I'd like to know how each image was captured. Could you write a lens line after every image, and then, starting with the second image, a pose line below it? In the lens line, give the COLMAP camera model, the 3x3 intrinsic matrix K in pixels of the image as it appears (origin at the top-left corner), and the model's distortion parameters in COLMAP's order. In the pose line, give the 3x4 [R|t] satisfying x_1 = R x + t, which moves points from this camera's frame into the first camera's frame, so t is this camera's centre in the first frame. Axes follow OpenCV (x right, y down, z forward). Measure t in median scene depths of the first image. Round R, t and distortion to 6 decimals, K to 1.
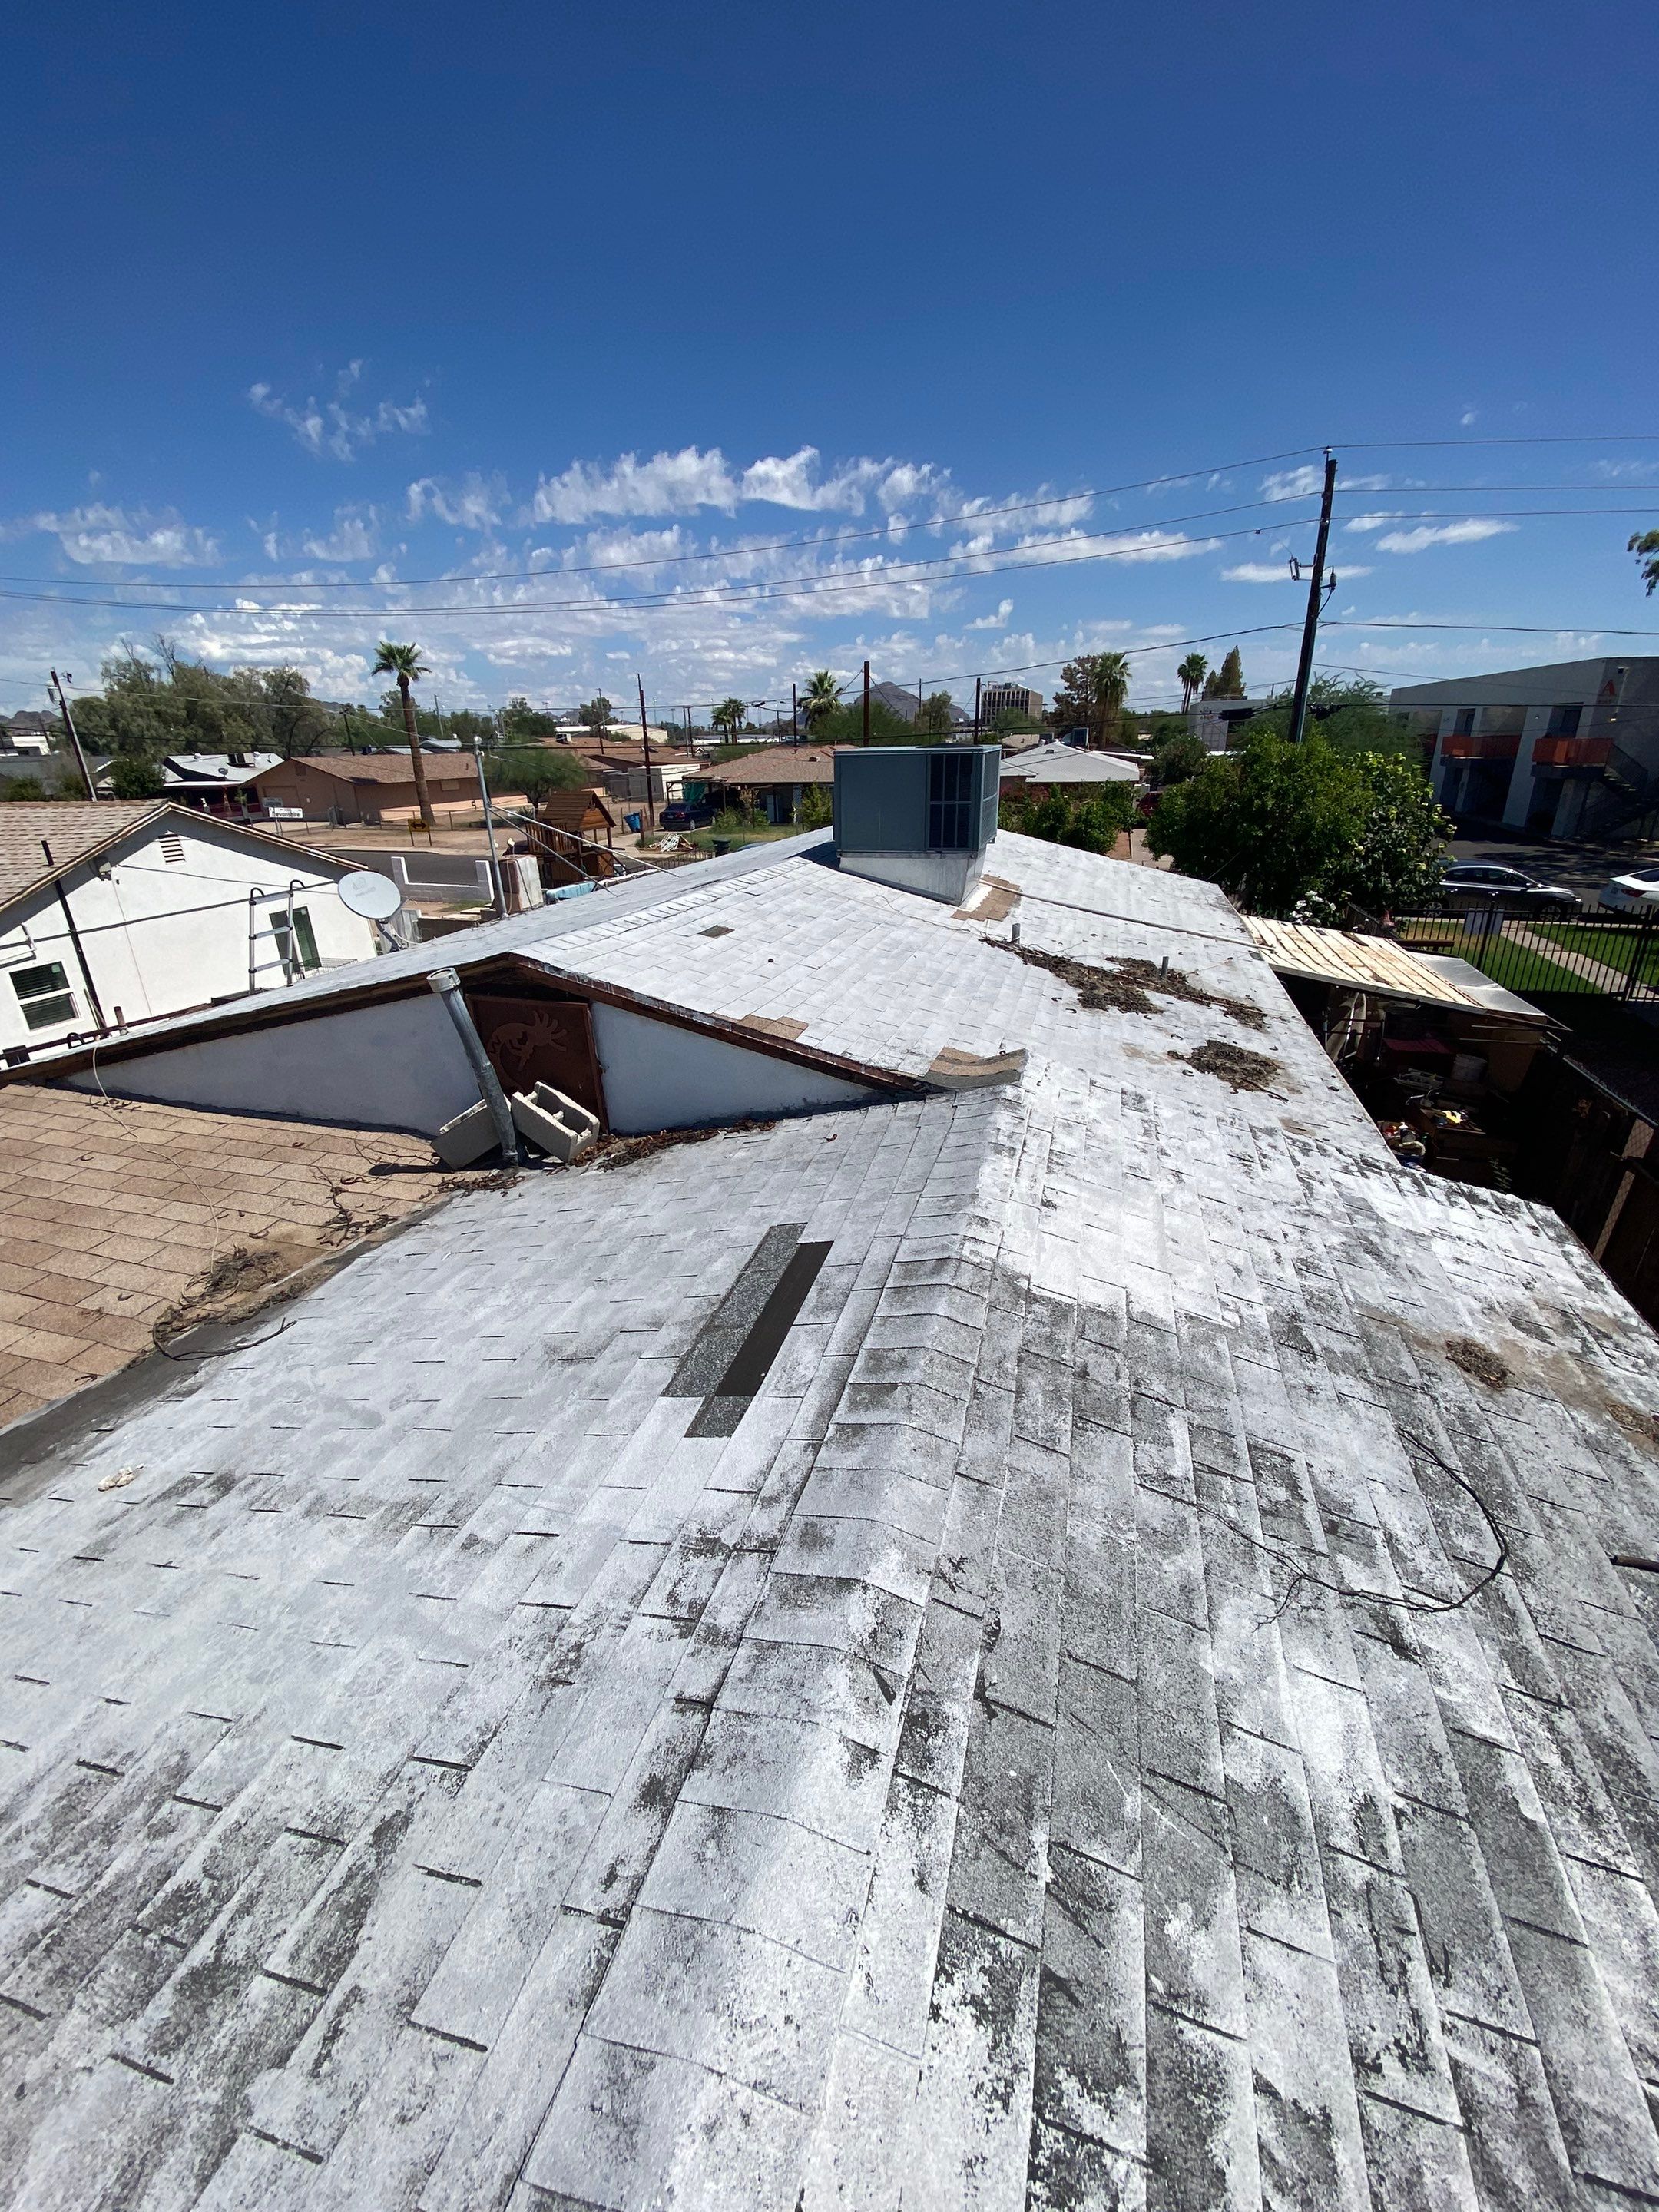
lens RADIAL K [[893.3, 0, 821.7], [0, 893.3, 1106.6], [0, 0, 1]] dist [0.027096, -0.027195]
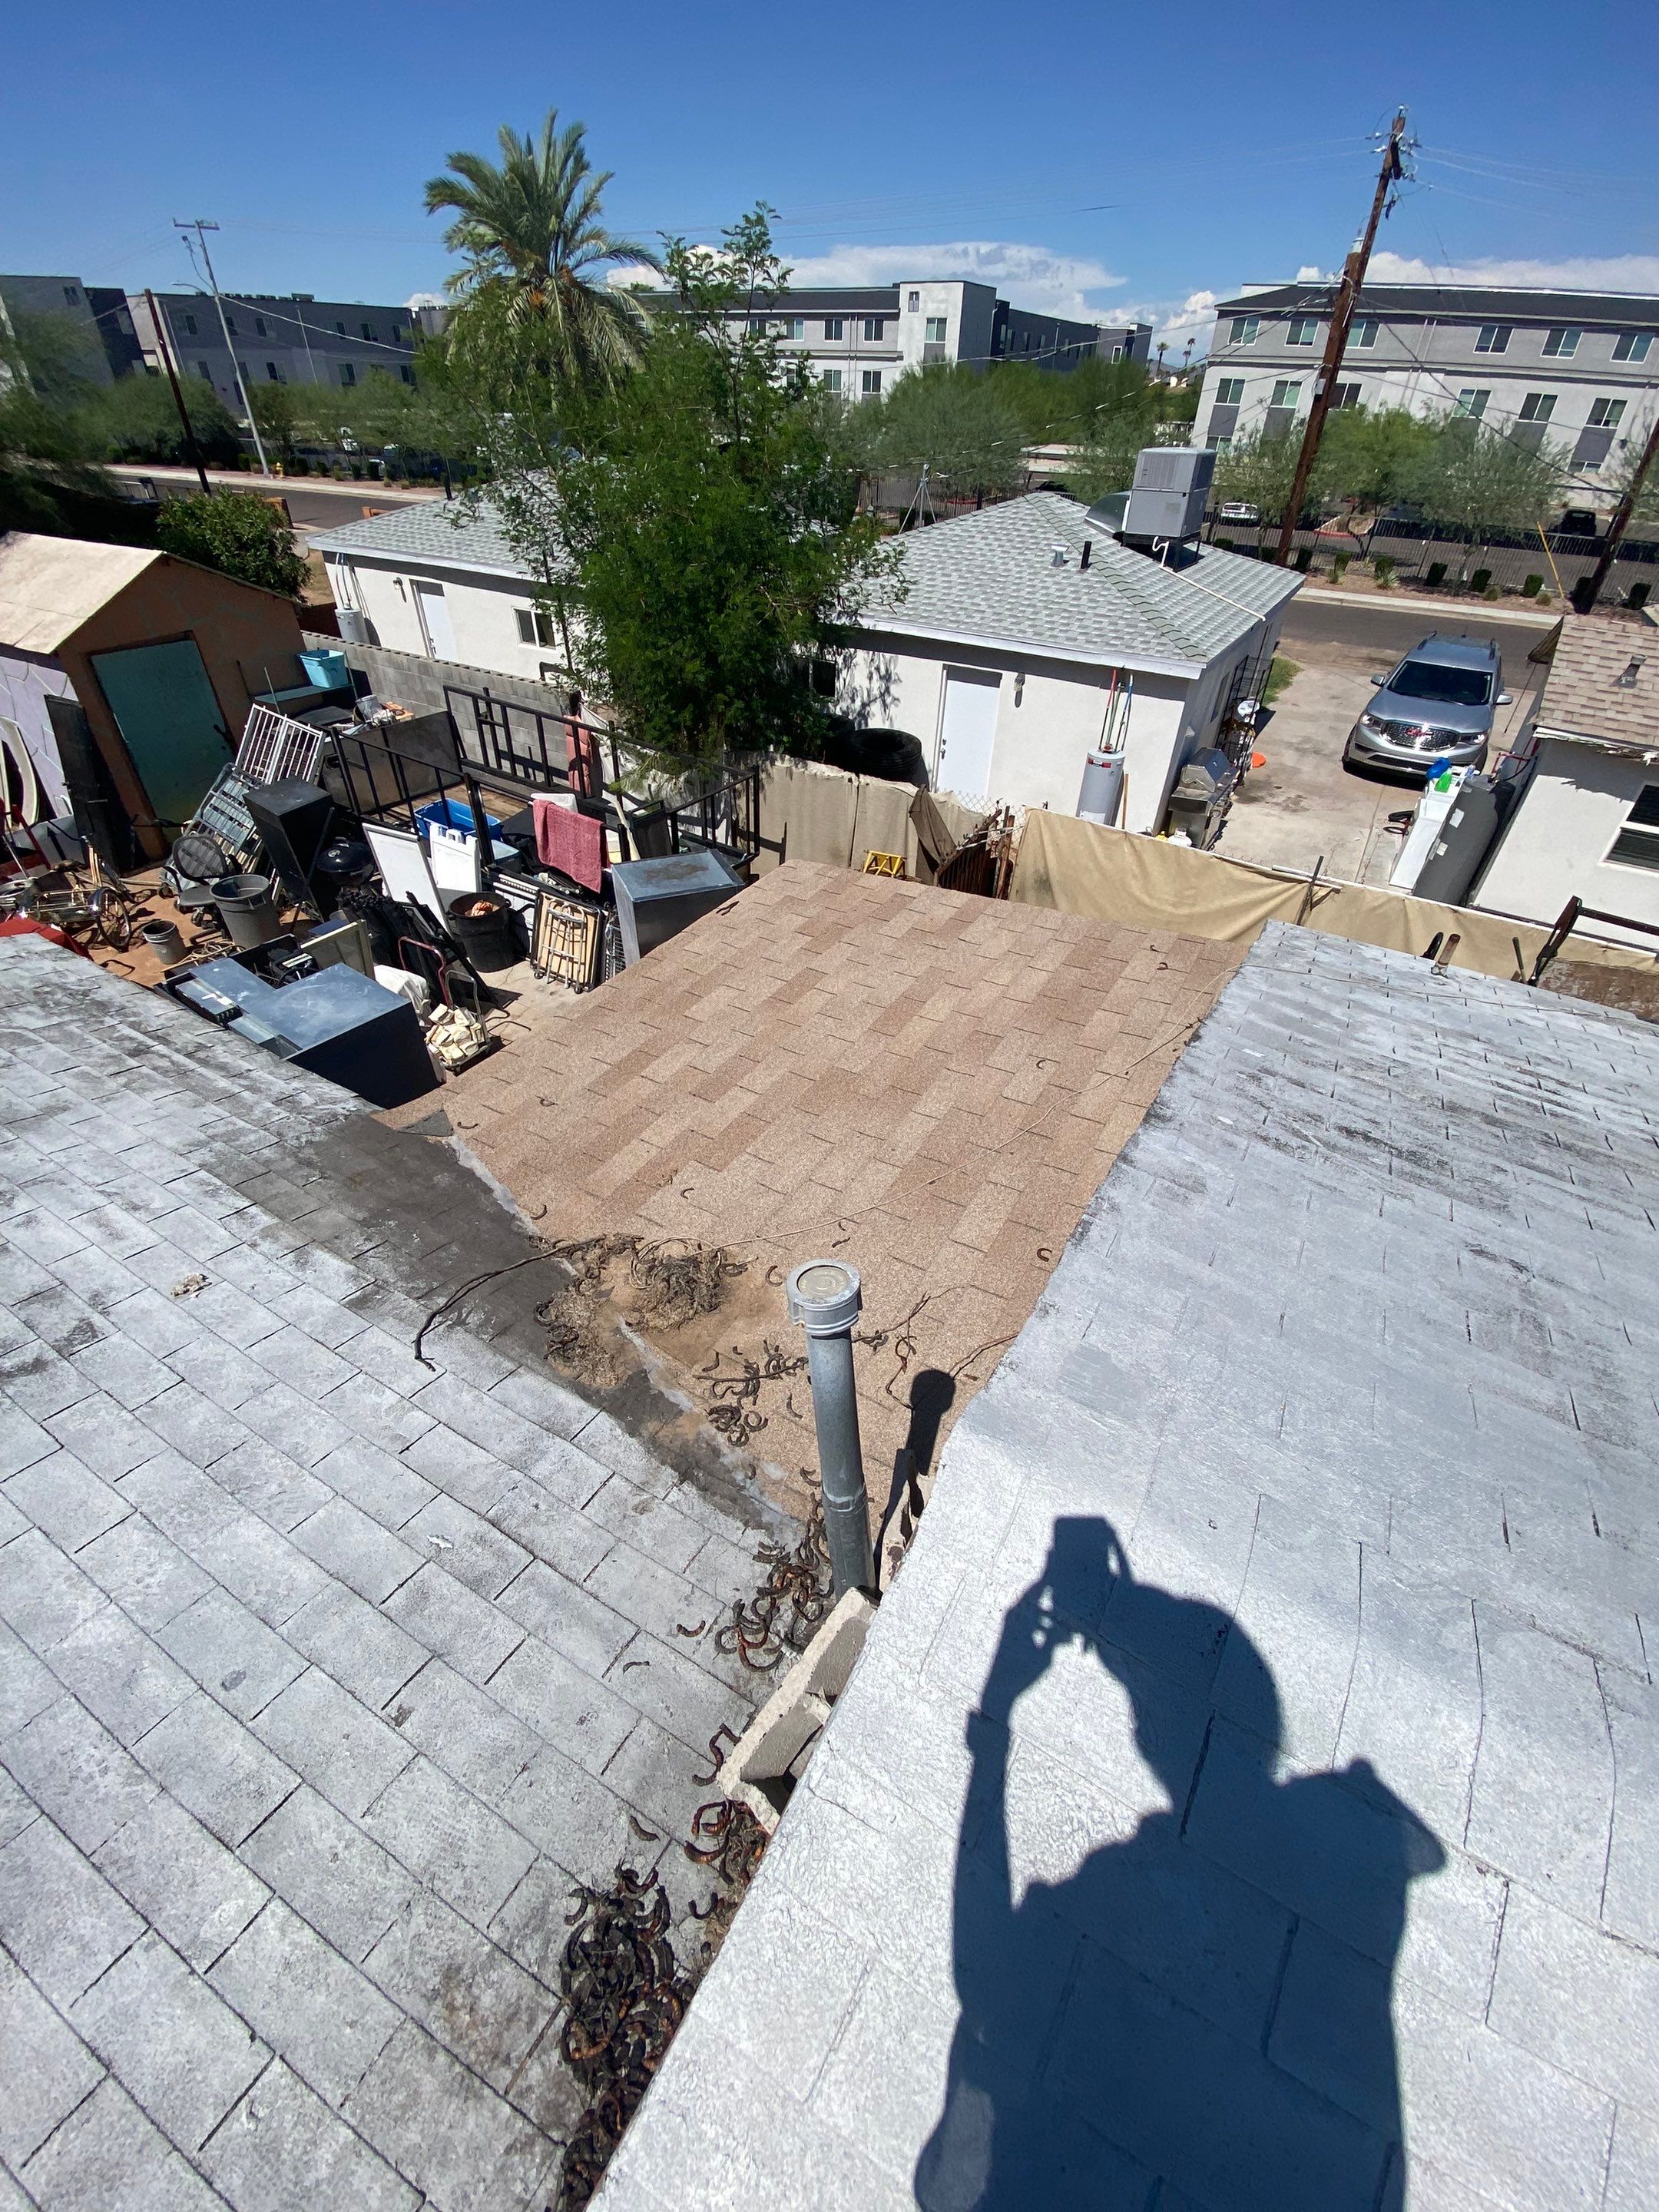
lens RADIAL K [[902.8, 0, 829.5], [0, 902.8, 1106.0], [0, 0, 1]] dist [0.000063, -0.015451]
pose [[-0.234301, 0.617036, -0.751246, -0.310017], [-0.388538, 0.648921, 0.654170, -0.707234], [0.891146, 0.445161, 0.087699, 1.522747]]
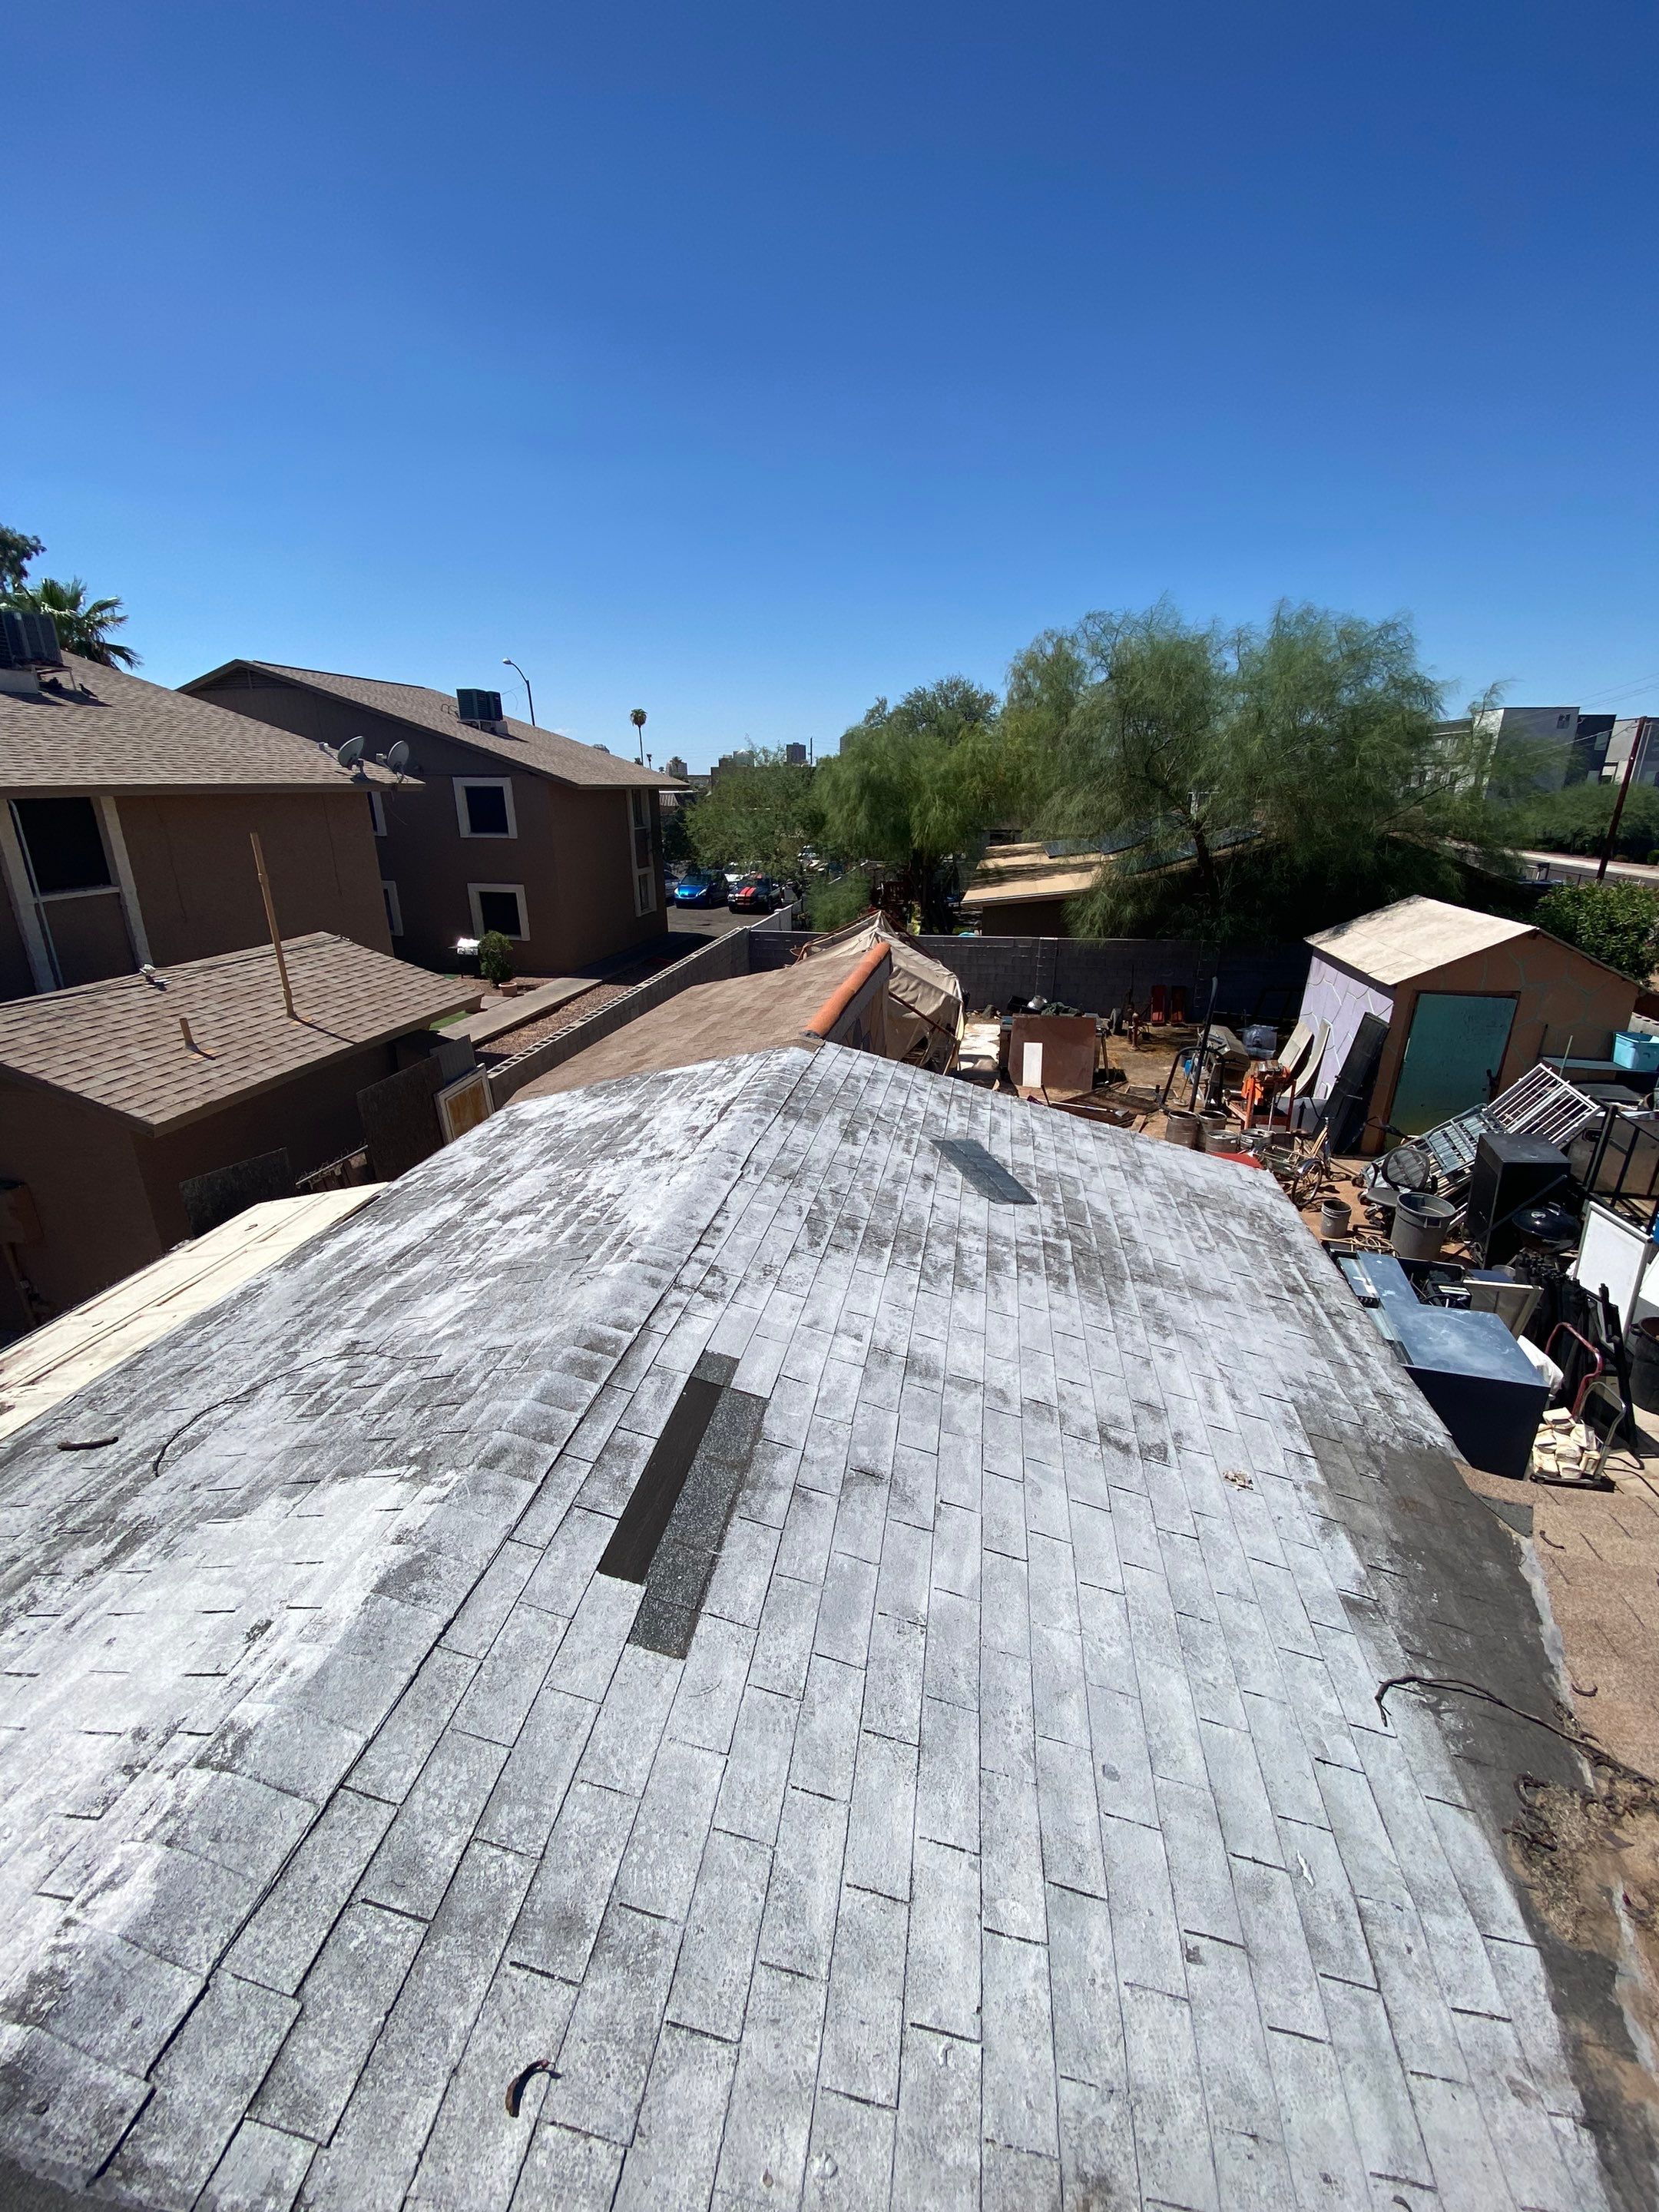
lens RADIAL K [[890.1, 0, 840.5], [0, 890.1, 1104.2], [0, 0, 1]] dist [0.018665, -0.019846]
pose [[-0.992034, 0.062308, -0.109485, -0.156153], [-0.026859, 0.744513, 0.667068, -0.768096], [0.123076, 0.664694, -0.736908, 1.532966]]
